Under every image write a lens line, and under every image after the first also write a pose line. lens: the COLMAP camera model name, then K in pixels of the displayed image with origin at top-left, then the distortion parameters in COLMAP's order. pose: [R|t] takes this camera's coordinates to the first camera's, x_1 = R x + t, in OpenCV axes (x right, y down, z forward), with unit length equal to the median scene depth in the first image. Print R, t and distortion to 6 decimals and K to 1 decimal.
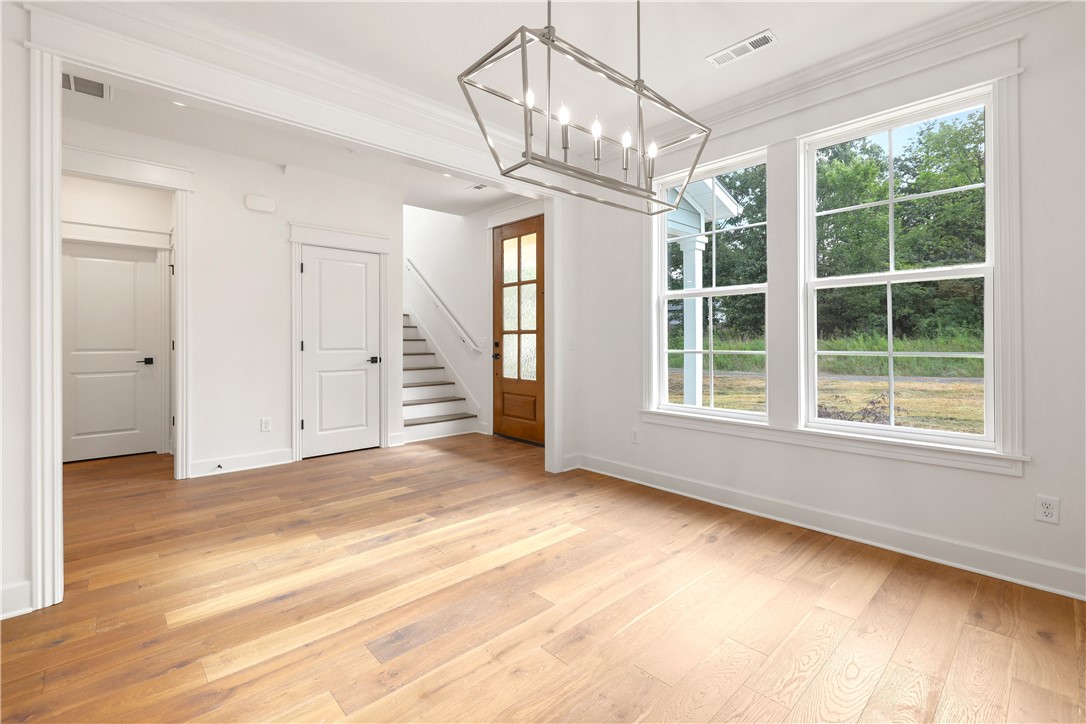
lens RADIAL K [[481.8, 0, 542.3], [0, 481.8, 347.0], [0, 0, 1]] dist [-0.000303, -0.000088]
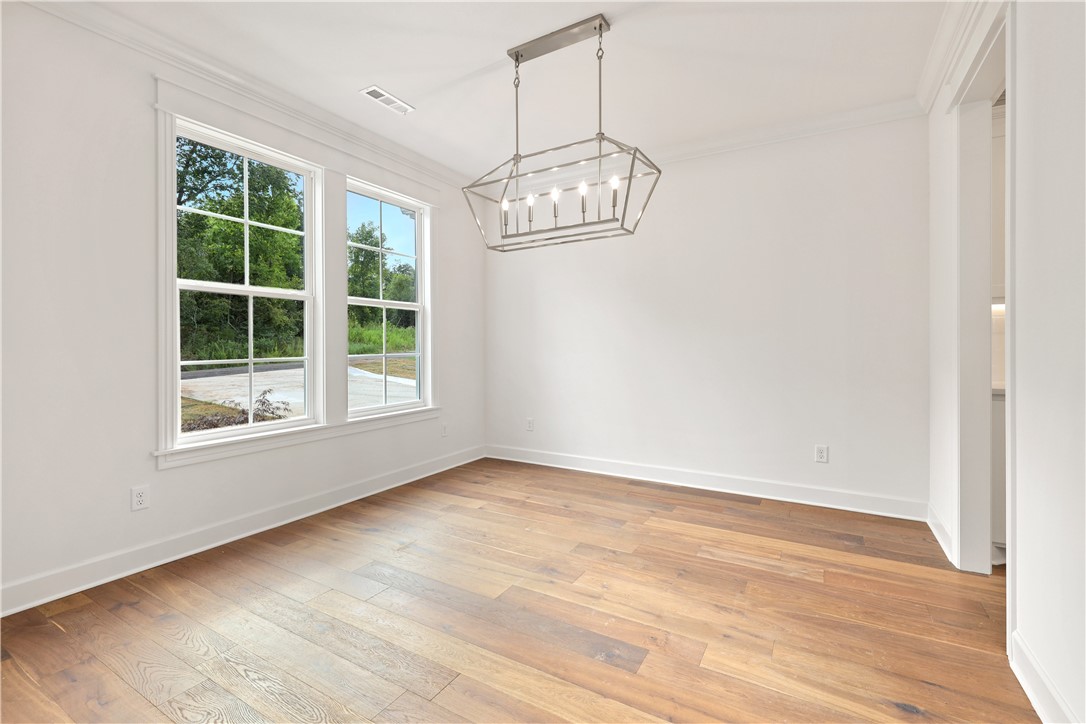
lens RADIAL K [[481.8, 0, 542.3], [0, 481.8, 347.0], [0, 0, 1]] dist [-0.000303, -0.000088]
pose [[-0.294499, -0.004622, 0.955641, -0.777416], [0.013650, 0.999866, 0.009043, -0.016300], [-0.955554, 0.015708, -0.294396, 0.929625]]
